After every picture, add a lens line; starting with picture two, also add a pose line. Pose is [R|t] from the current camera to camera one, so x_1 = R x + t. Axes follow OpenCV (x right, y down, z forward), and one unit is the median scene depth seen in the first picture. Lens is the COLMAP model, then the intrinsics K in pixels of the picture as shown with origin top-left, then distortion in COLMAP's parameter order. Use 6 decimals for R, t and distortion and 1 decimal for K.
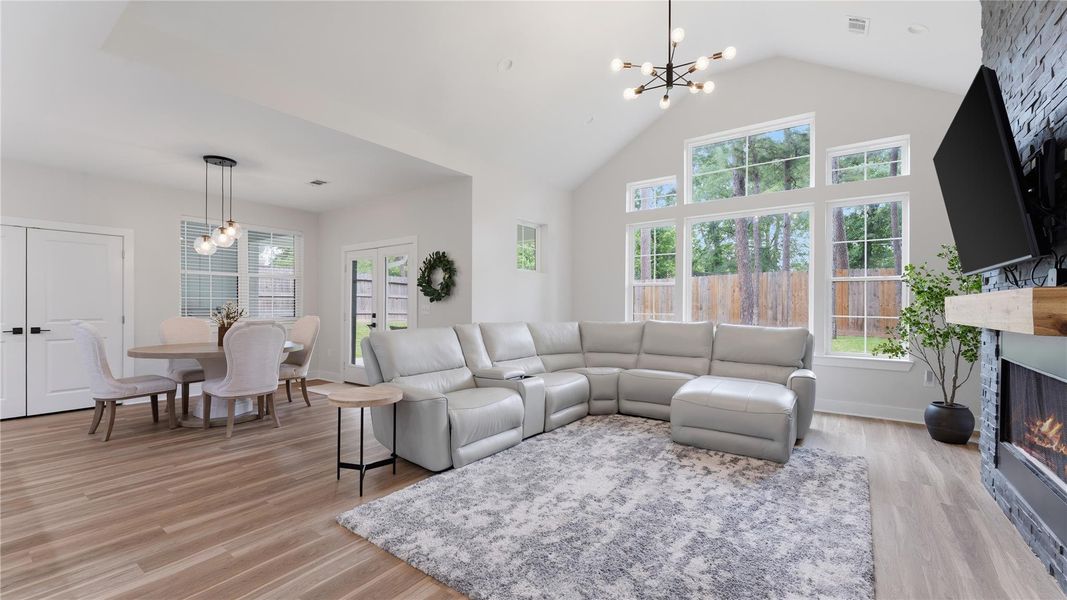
lens RADIAL K [[432.4, 0, 528.9], [0, 432.4, 304.7], [0, 0, 1]] dist [-0.000810, -0.001203]
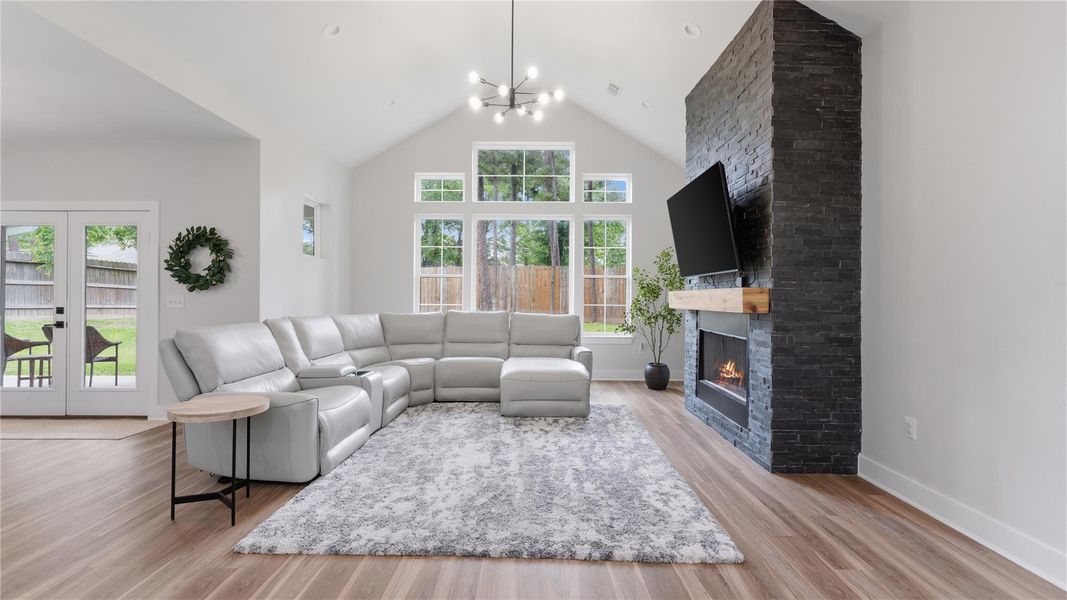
lens RADIAL K [[474.0, 0, 531.3], [0, 474.0, 296.8], [0, 0, 1]] dist [-0.000995, -0.000782]
pose [[0.807075, 0.001612, 0.590447, -0.336768], [-0.003540, 0.999992, 0.002107, -0.000504], [-0.590438, -0.003791, 0.807074, -0.052118]]
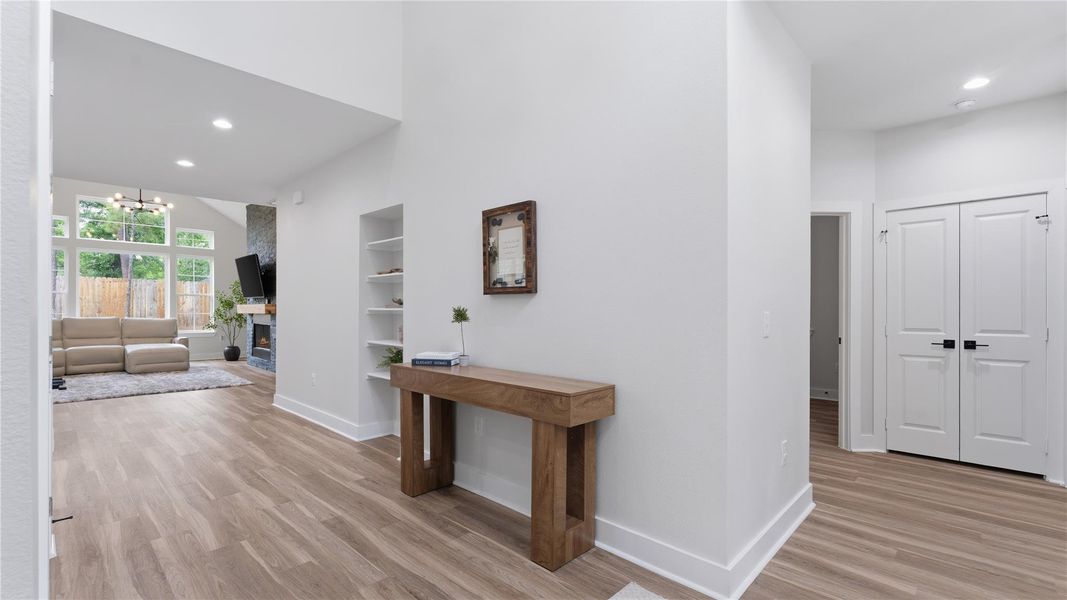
lens RADIAL K [[474.0, 0, 539.1], [0, 474.0, 315.8], [0, 0, 1]] dist [-0.000995, -0.000782]
pose [[0.127929, -0.014847, 0.991672, -1.609073], [-0.003242, 0.999876, 0.015388, 0.000980], [-0.991778, -0.005183, 0.127865, -1.185881]]
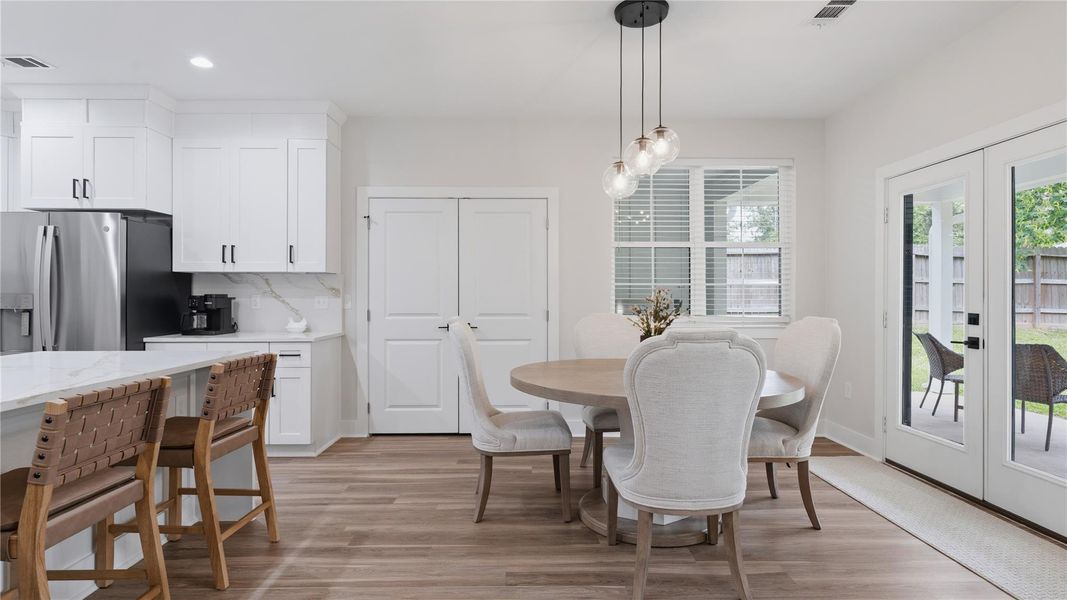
lens RADIAL K [[542.5, 0, 535.0], [0, 542.5, 295.8], [0, 0, 1]] dist [-0.003283, -0.000158]
pose [[0.608630, -0.004985, -0.793438, -0.349907], [0.003066, 0.999988, -0.003930, 0.007848], [0.793448, -0.000041, 0.608638, 0.629808]]
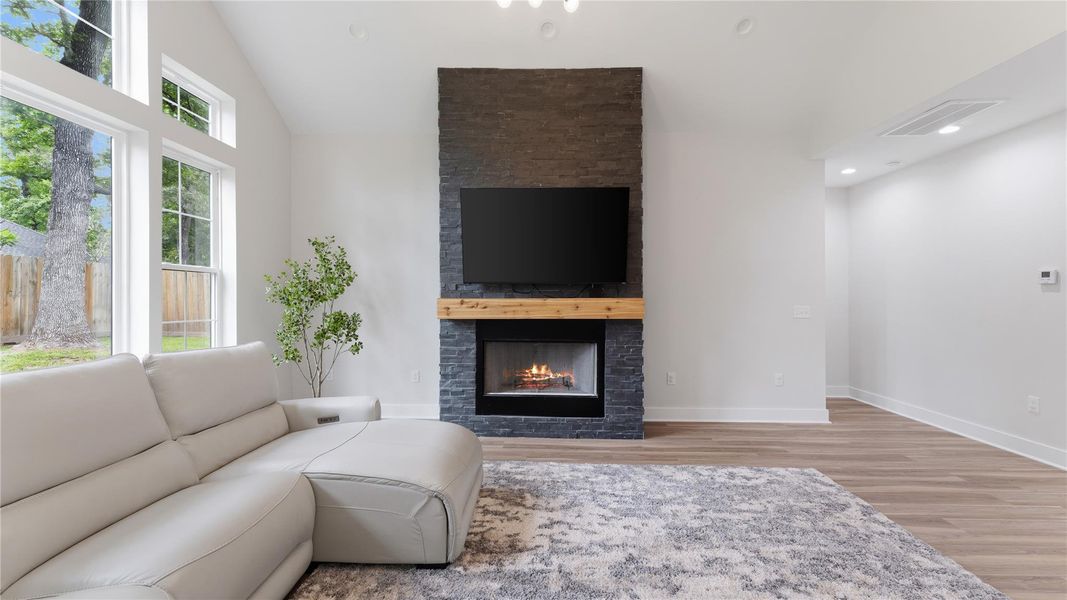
lens RADIAL K [[432.4, 0, 530.5], [0, 432.4, 299.2], [0, 0, 1]] dist [-0.000810, -0.001203]
pose [[-0.576693, -0.010501, 0.816894, -0.159316], [-0.004675, 0.999943, 0.009554, -0.022888], [-0.816948, 0.001691, -0.576709, 1.204534]]
